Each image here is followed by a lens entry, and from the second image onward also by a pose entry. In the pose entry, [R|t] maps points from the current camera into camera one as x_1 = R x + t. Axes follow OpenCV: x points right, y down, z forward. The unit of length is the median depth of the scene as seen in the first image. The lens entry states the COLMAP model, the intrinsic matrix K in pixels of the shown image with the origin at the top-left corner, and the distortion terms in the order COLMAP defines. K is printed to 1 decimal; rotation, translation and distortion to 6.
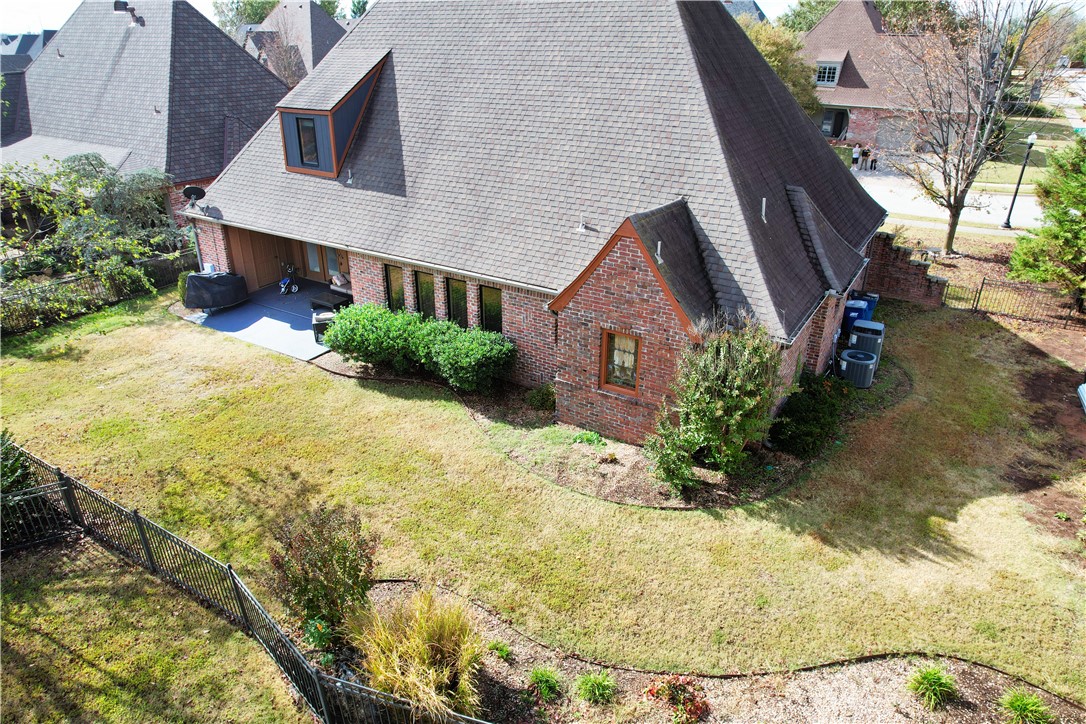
lens RADIAL K [[698.2, 0, 543.0], [0, 698.2, 362.0], [0, 0, 1]] dist [-0.076649, 0.073805]
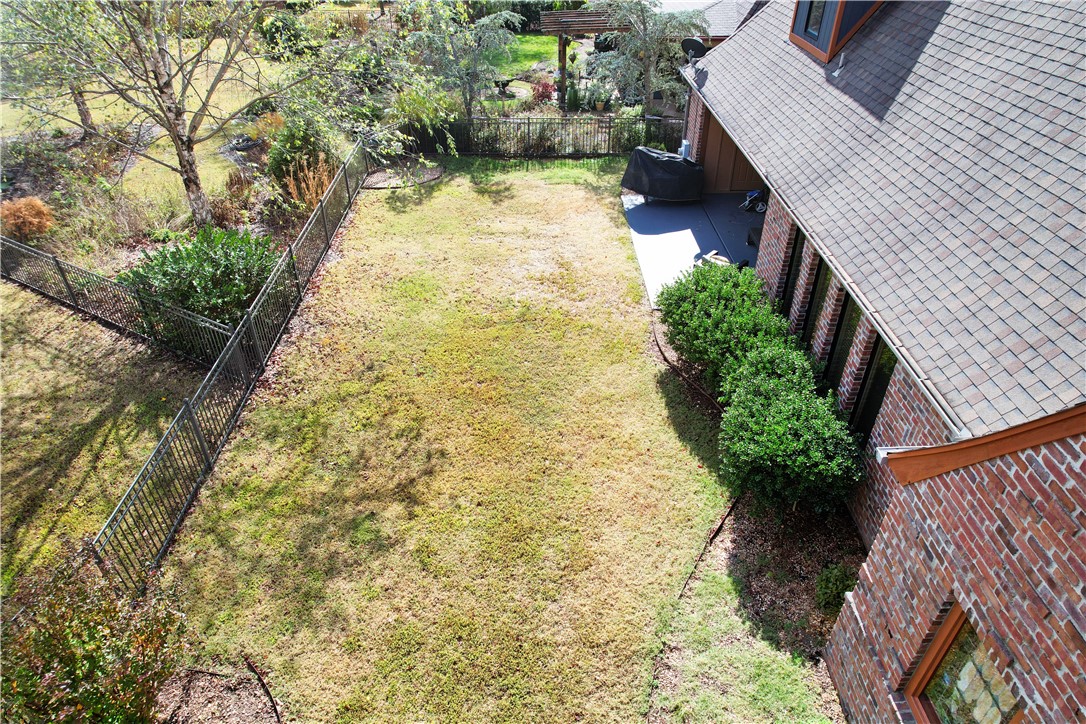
lens RADIAL K [[698.2, 0, 543.0], [0, 698.2, 362.0], [0, 0, 1]] dist [-0.076649, 0.073805]
pose [[0.556004, 0.478341, -0.679742, 0.134038], [-0.360235, 0.875685, 0.321570, -0.172328], [0.749060, 0.066072, 0.659200, 0.526726]]
